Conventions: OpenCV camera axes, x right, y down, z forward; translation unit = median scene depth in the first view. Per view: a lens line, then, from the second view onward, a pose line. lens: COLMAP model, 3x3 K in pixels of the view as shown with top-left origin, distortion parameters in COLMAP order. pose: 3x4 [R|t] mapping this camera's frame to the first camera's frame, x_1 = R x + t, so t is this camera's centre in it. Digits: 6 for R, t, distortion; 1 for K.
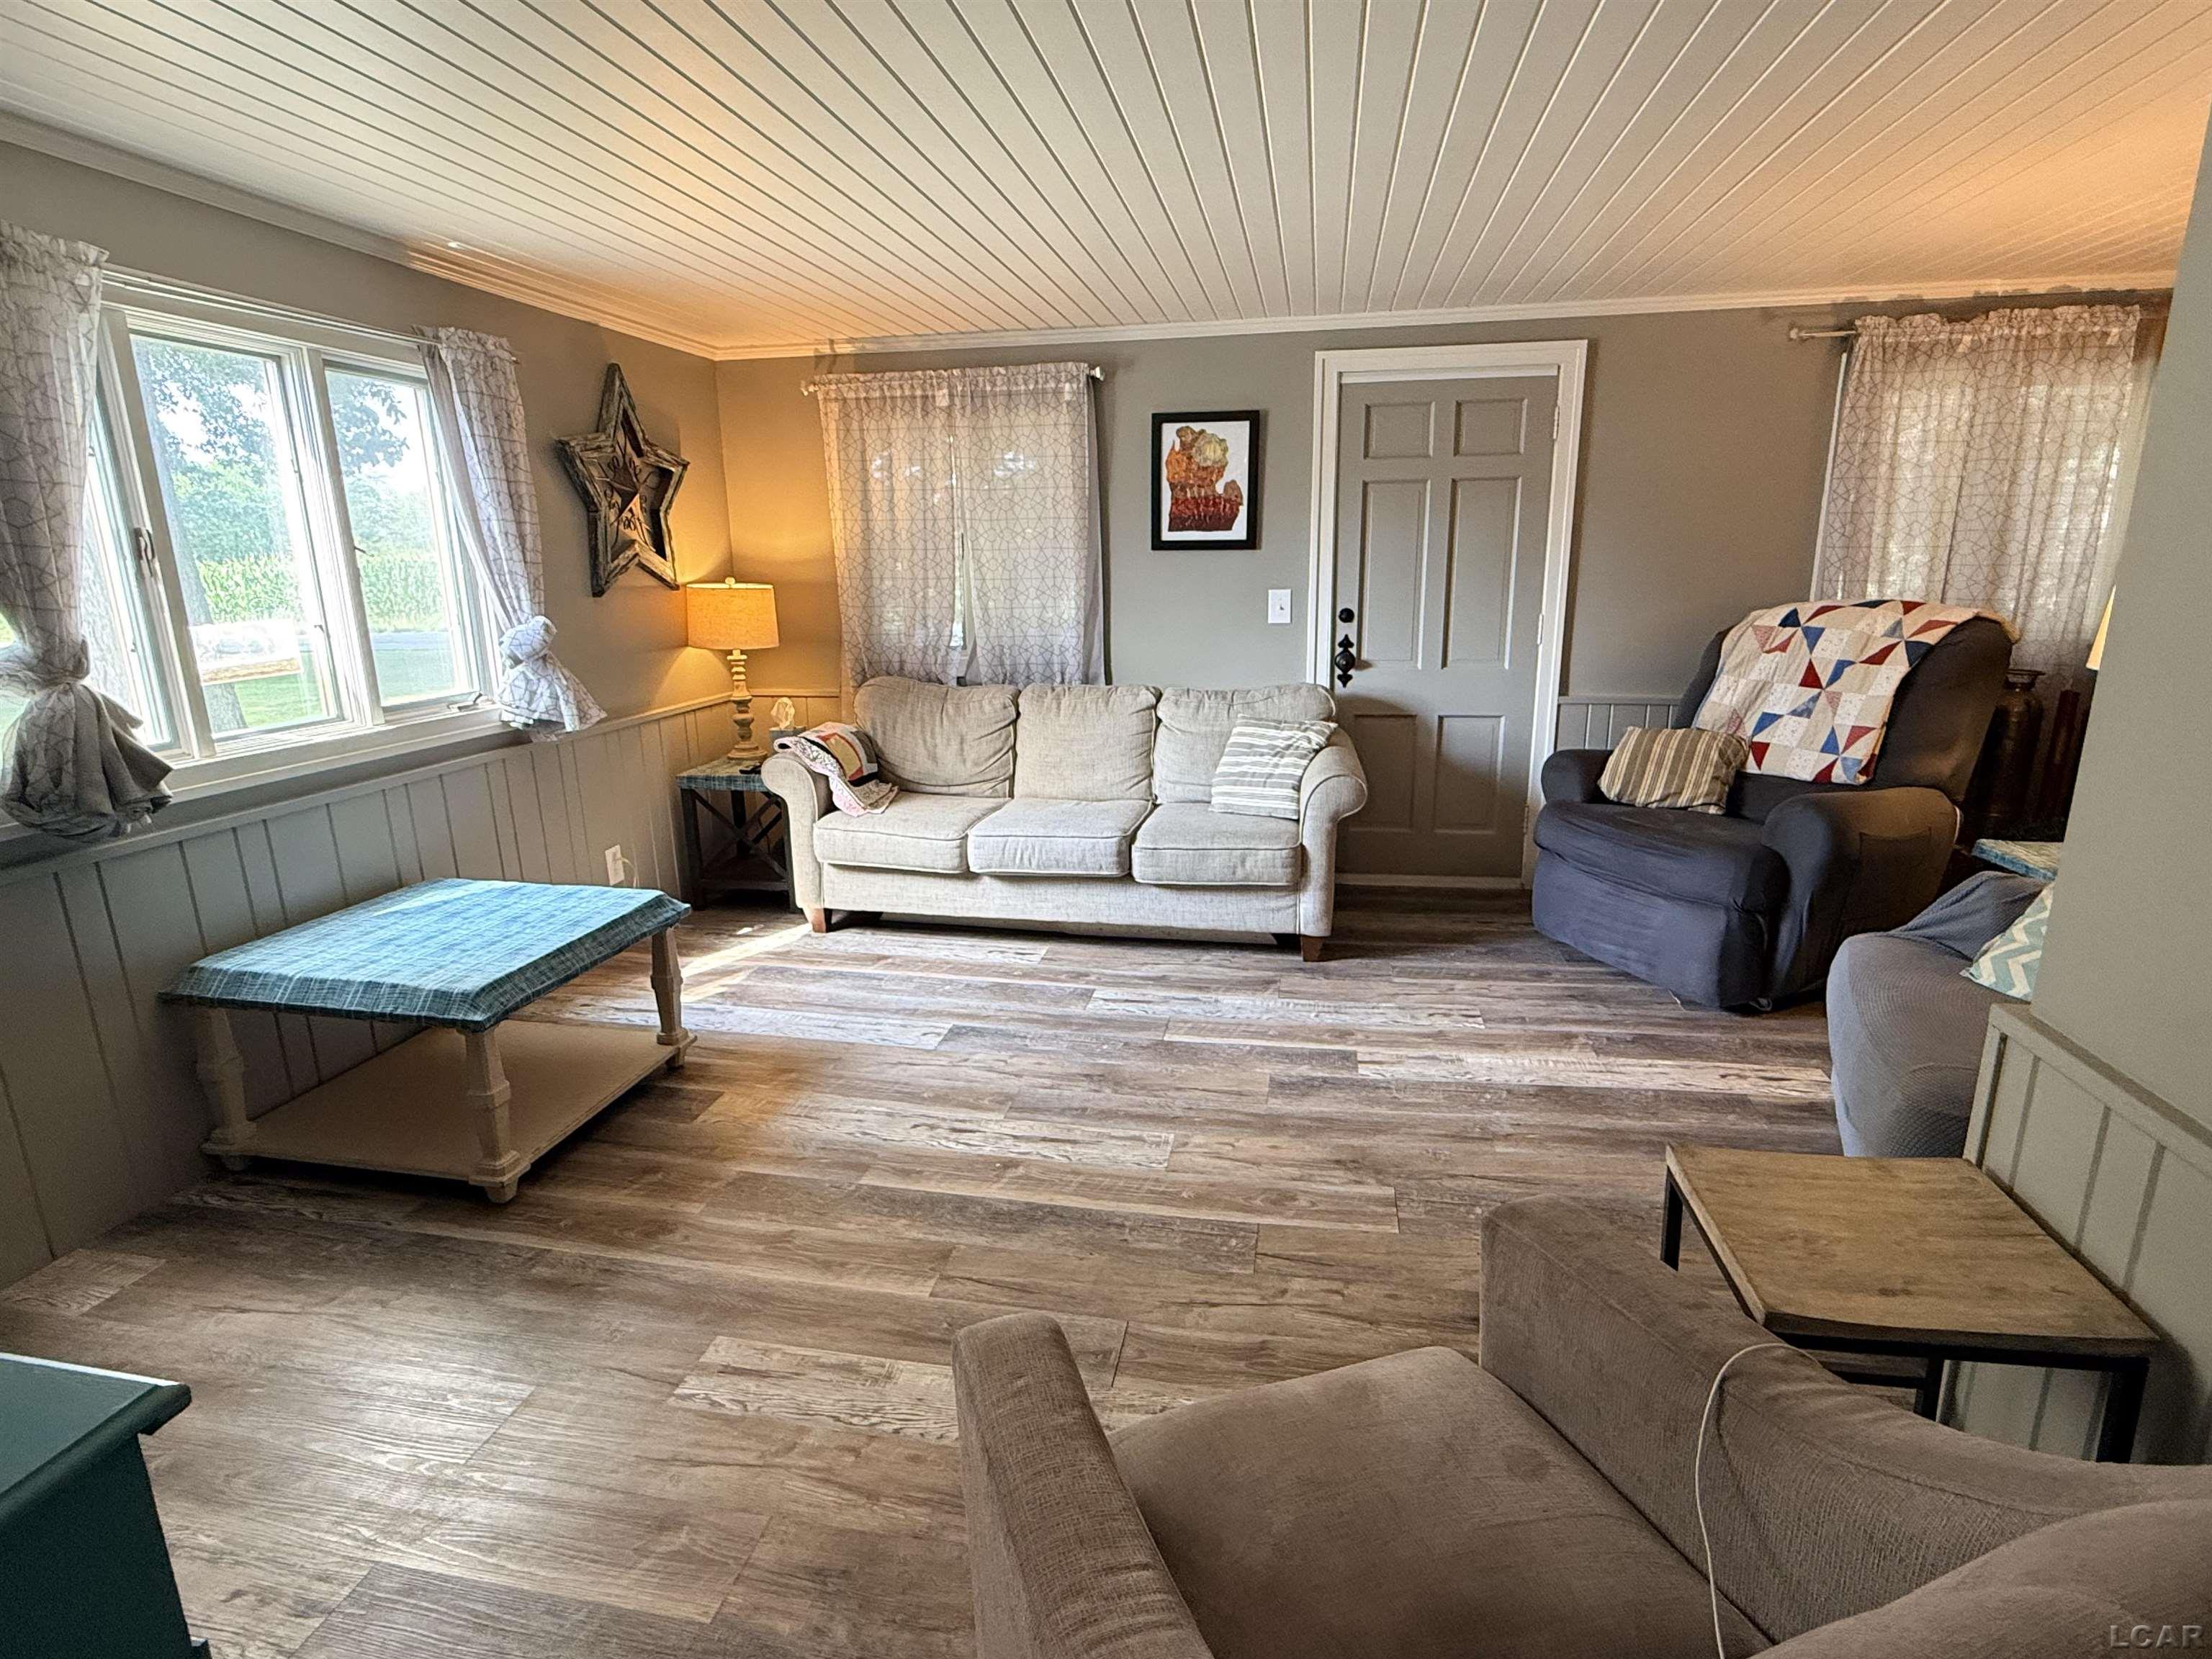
lens RADIAL K [[1128.9, 0, 1105.5], [0, 1128.9, 836.4], [0, 0, 1]] dist [0.000466, 0.000795]
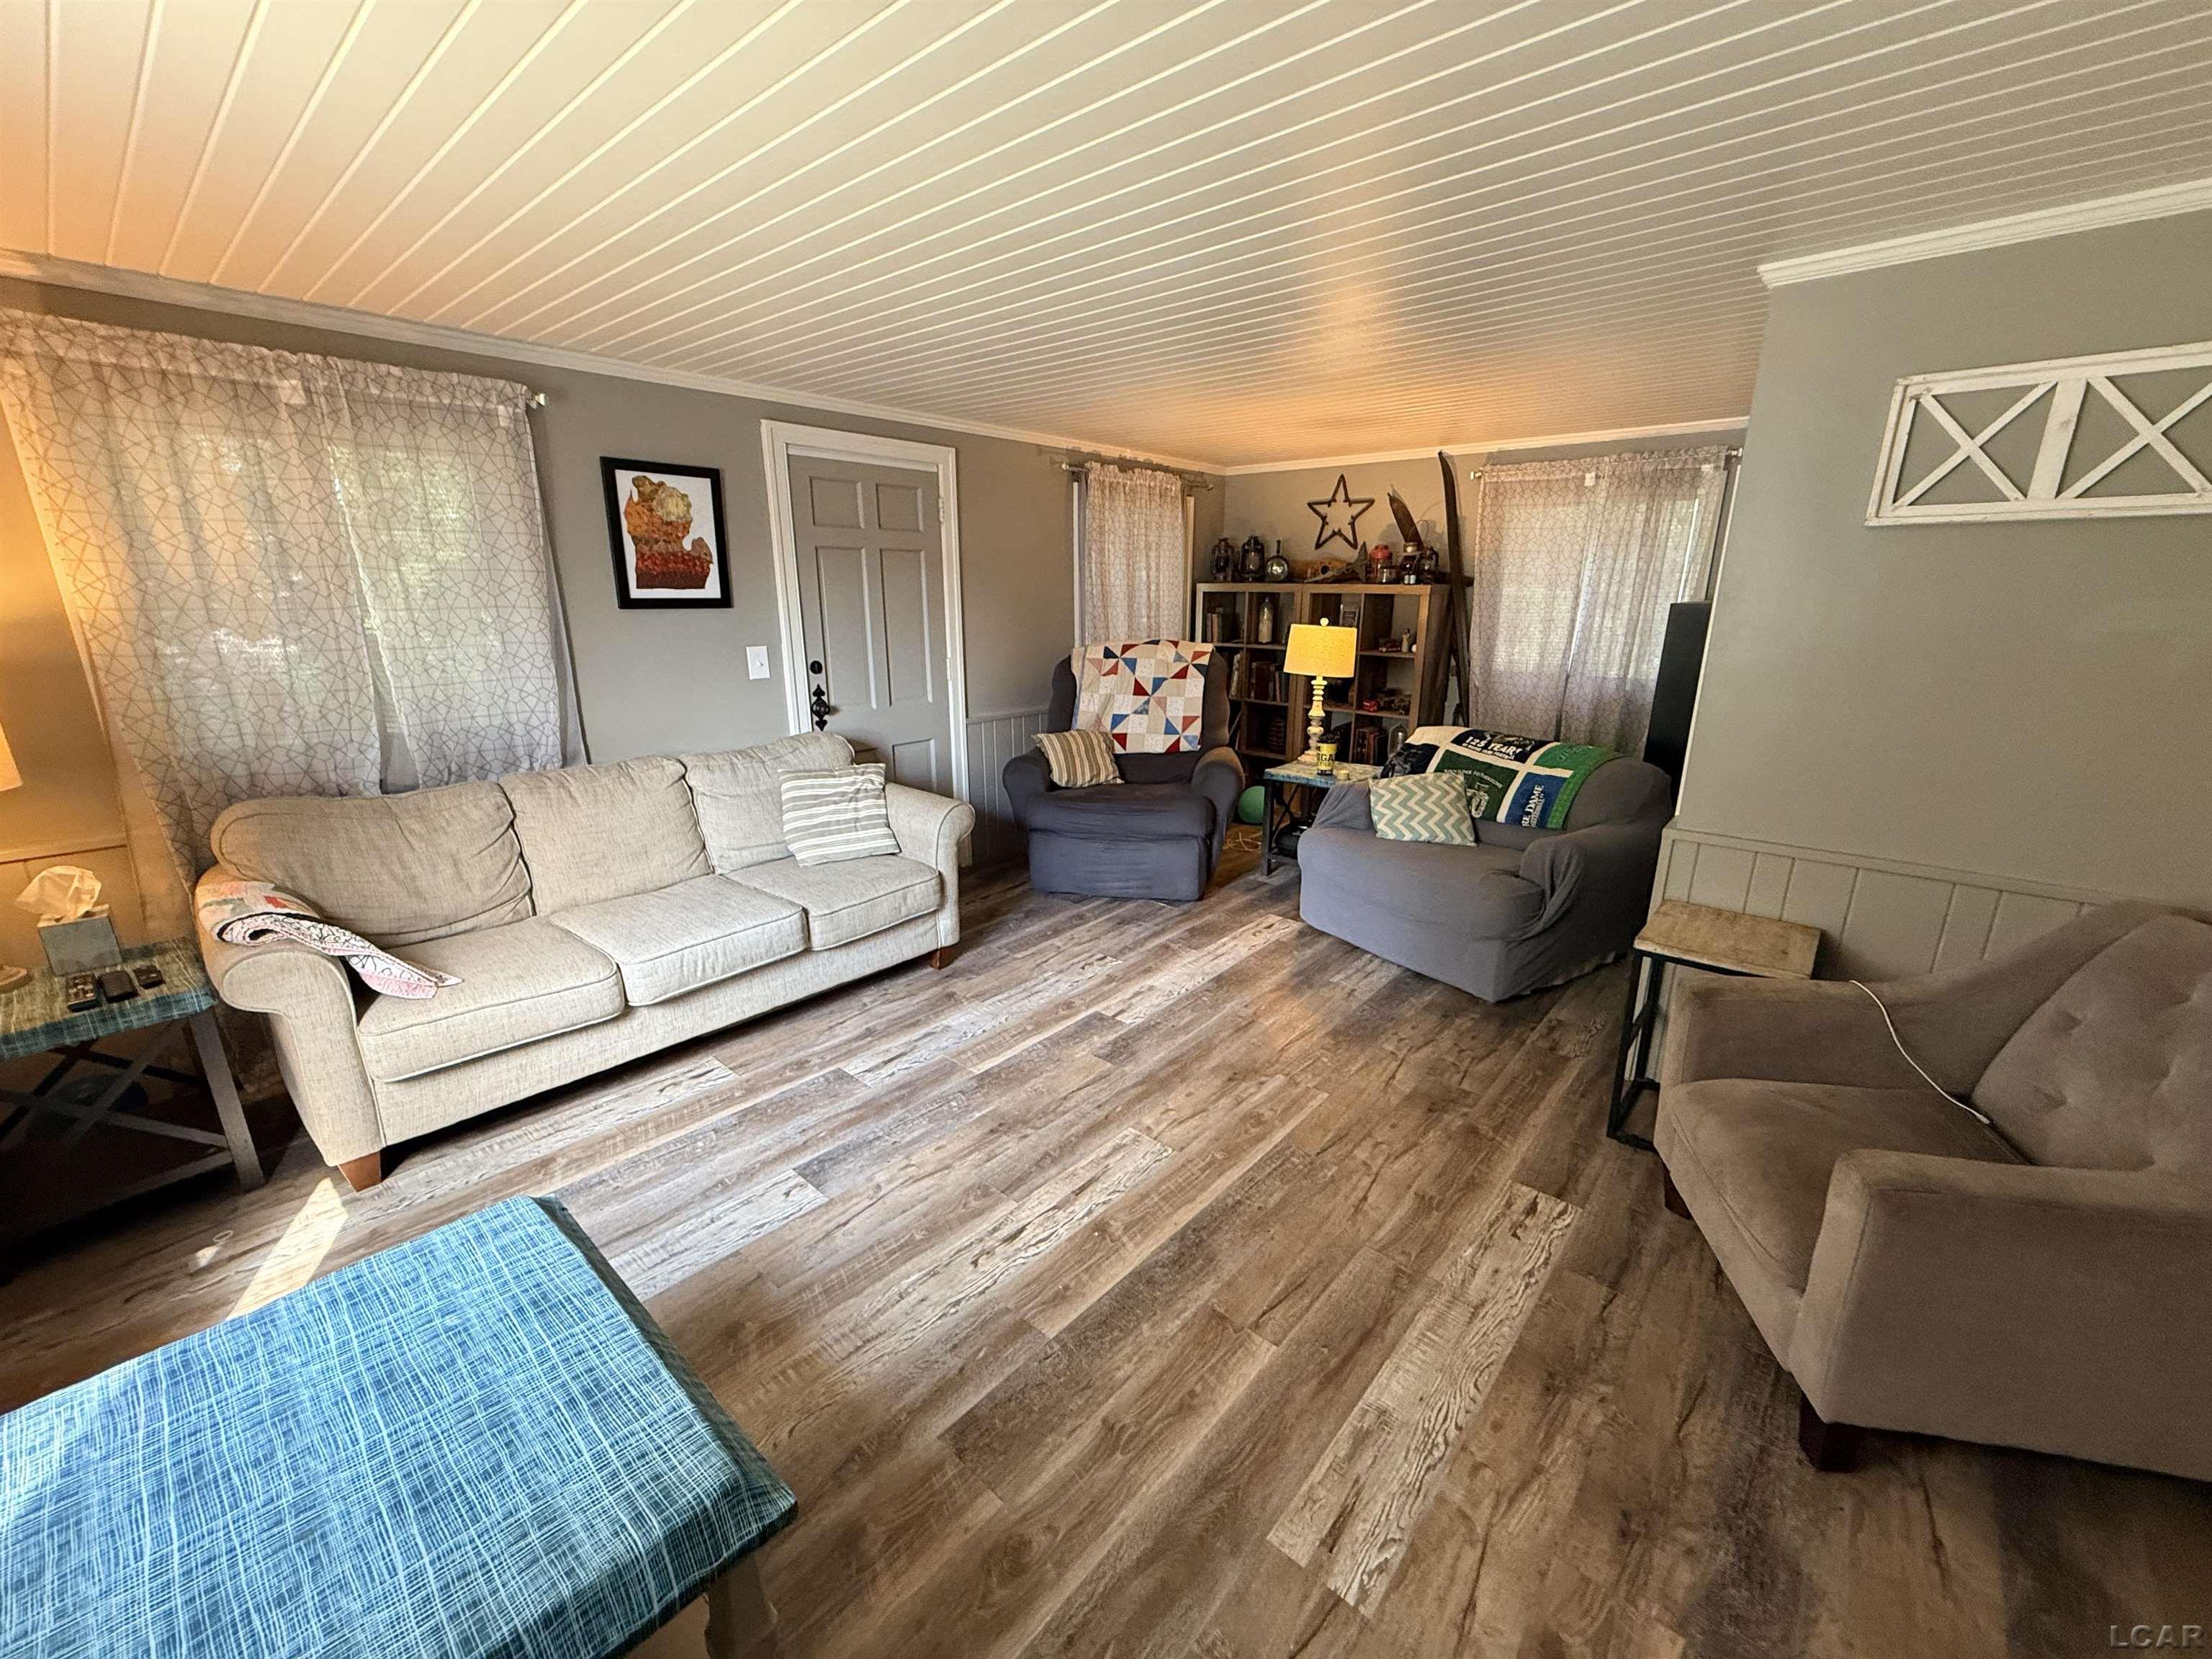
lens RADIAL K [[884.5, 0, 1098.8], [0, 884.5, 831.6], [0, 0, 1]] dist [0.000486, -0.000282]
pose [[0.512043, -0.215095, 0.831593, -0.472725], [0.200609, 0.971311, 0.127711, -0.111887], [-0.835205, 0.101432, 0.540503, 0.373777]]
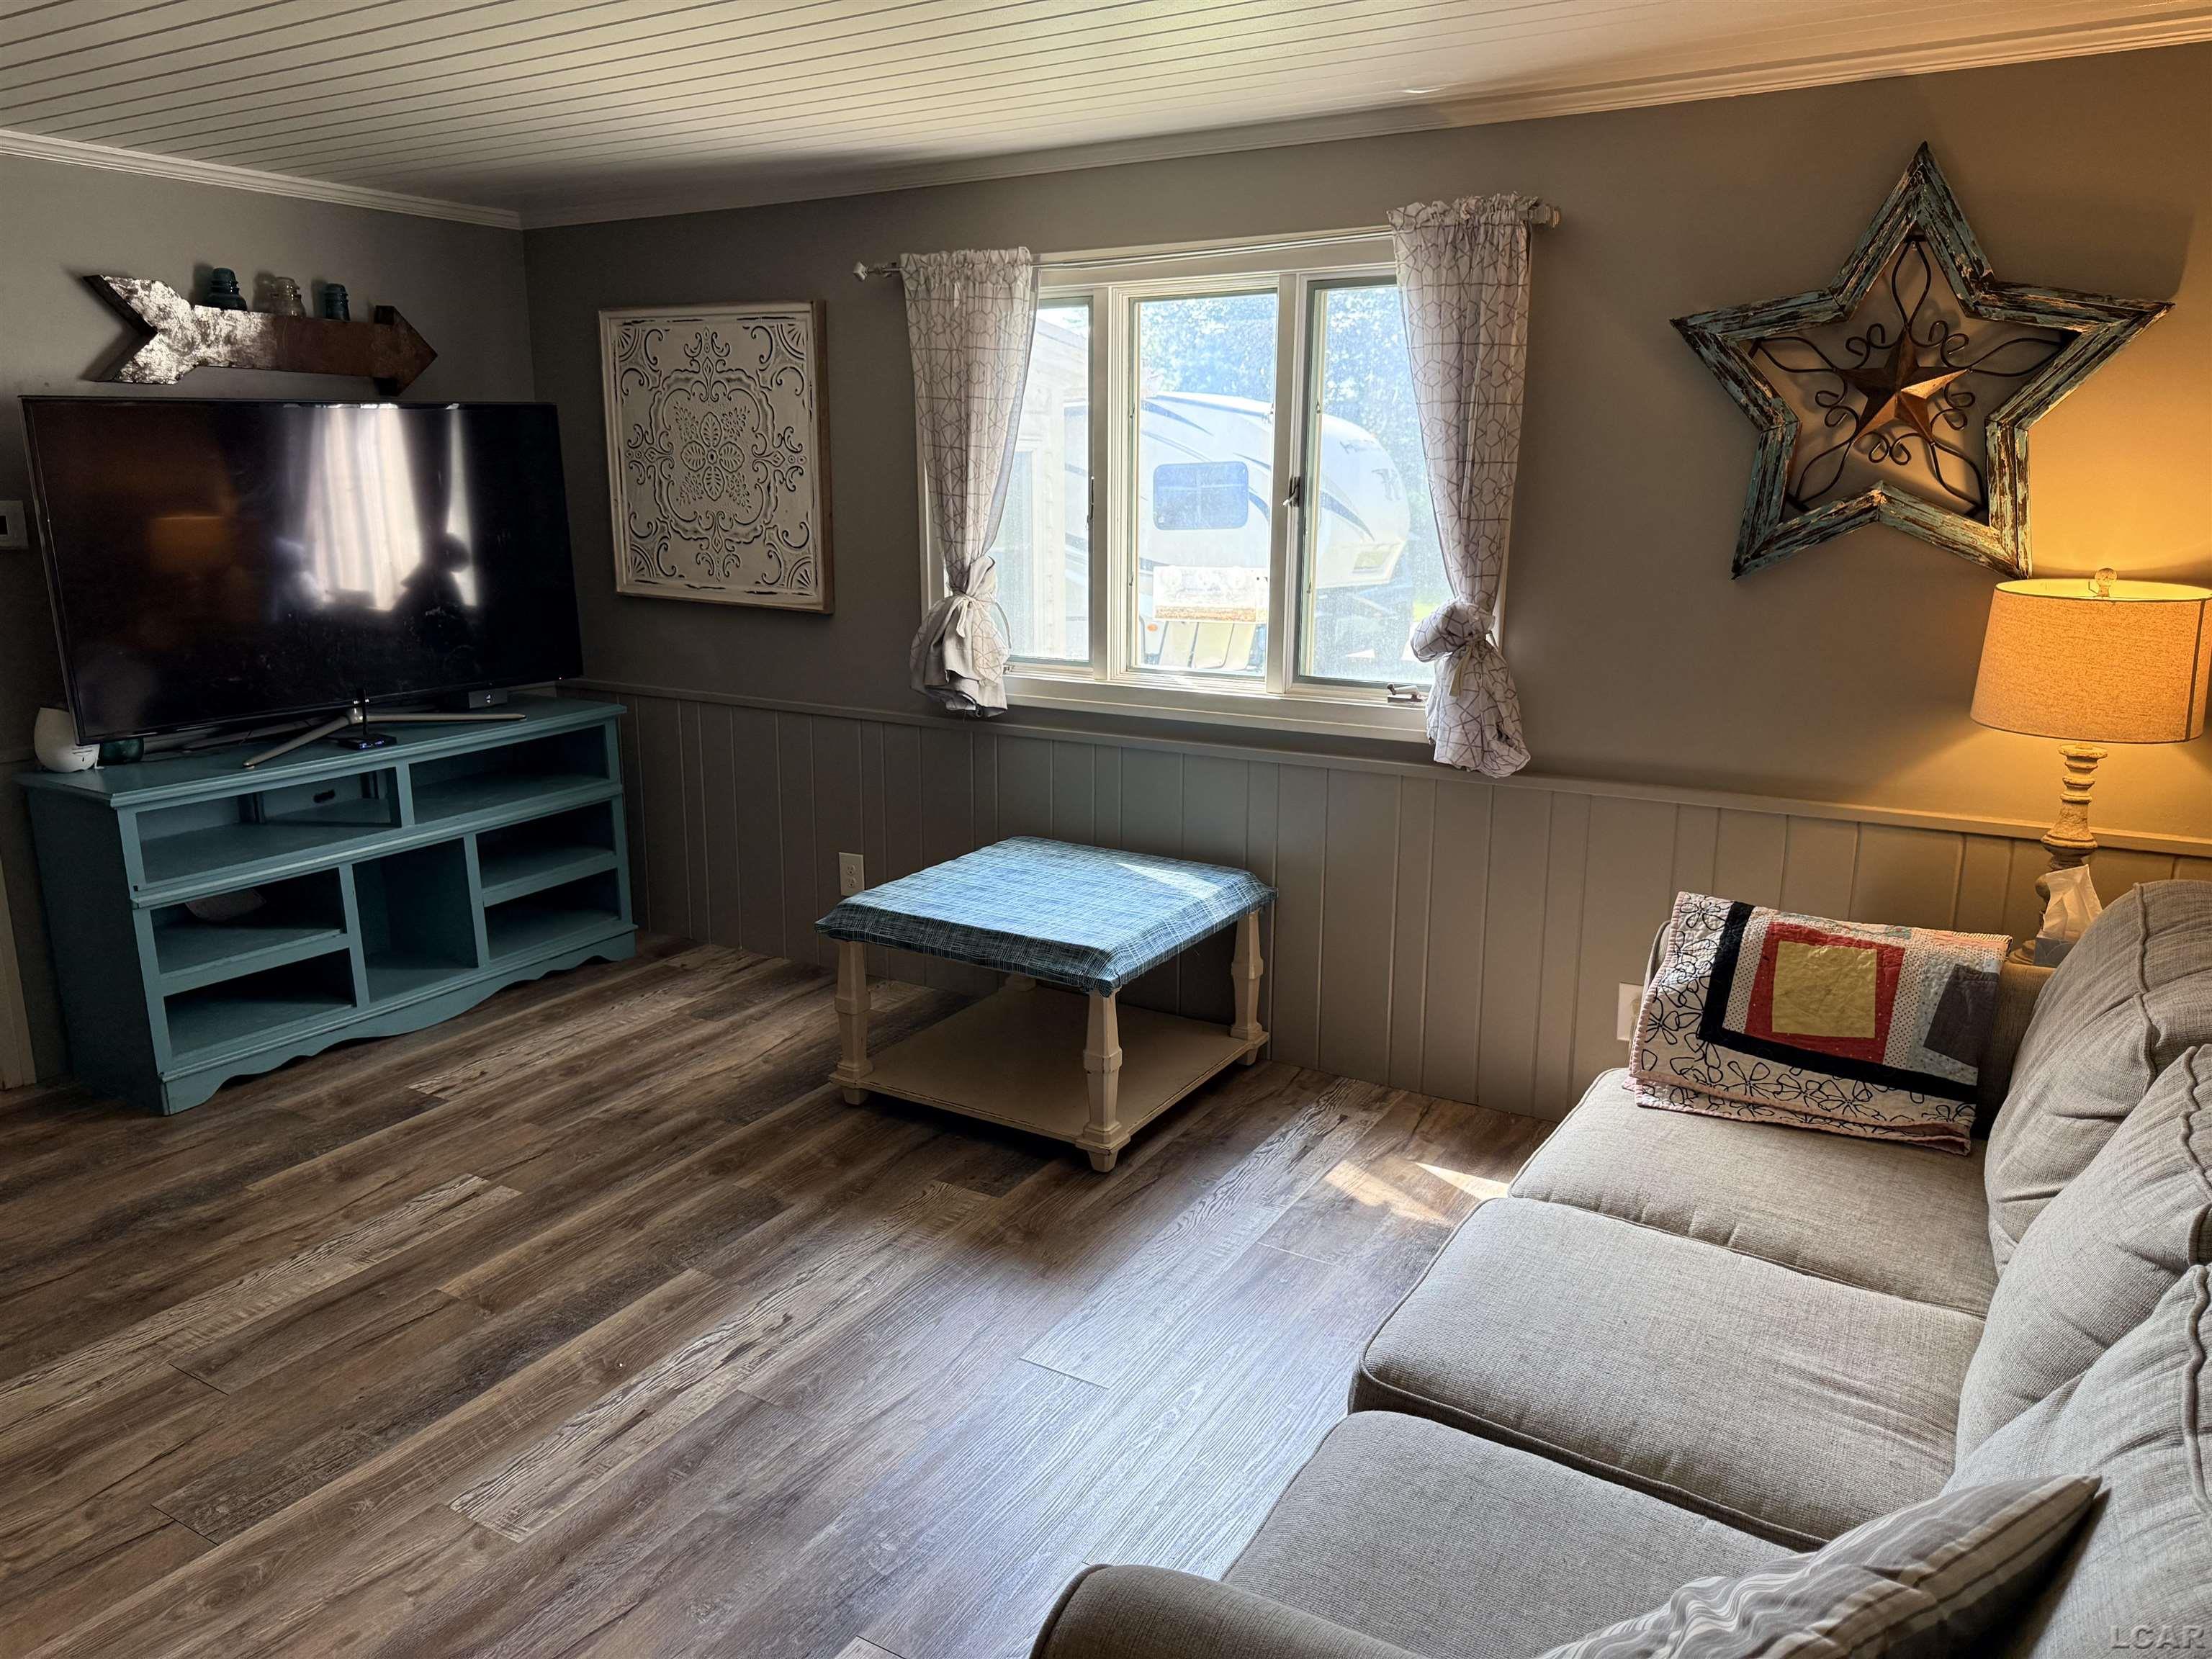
lens RADIAL K [[1564.0, 0, 1102.1], [0, 1564.0, 825.8], [0, 0, 1]] dist [0.040112, -0.051160]
pose [[-0.349576, 0.224608, -0.909587, 0.447521], [-0.224021, 0.922639, 0.313928, -0.290811], [0.909731, 0.313508, -0.272216, 1.013813]]
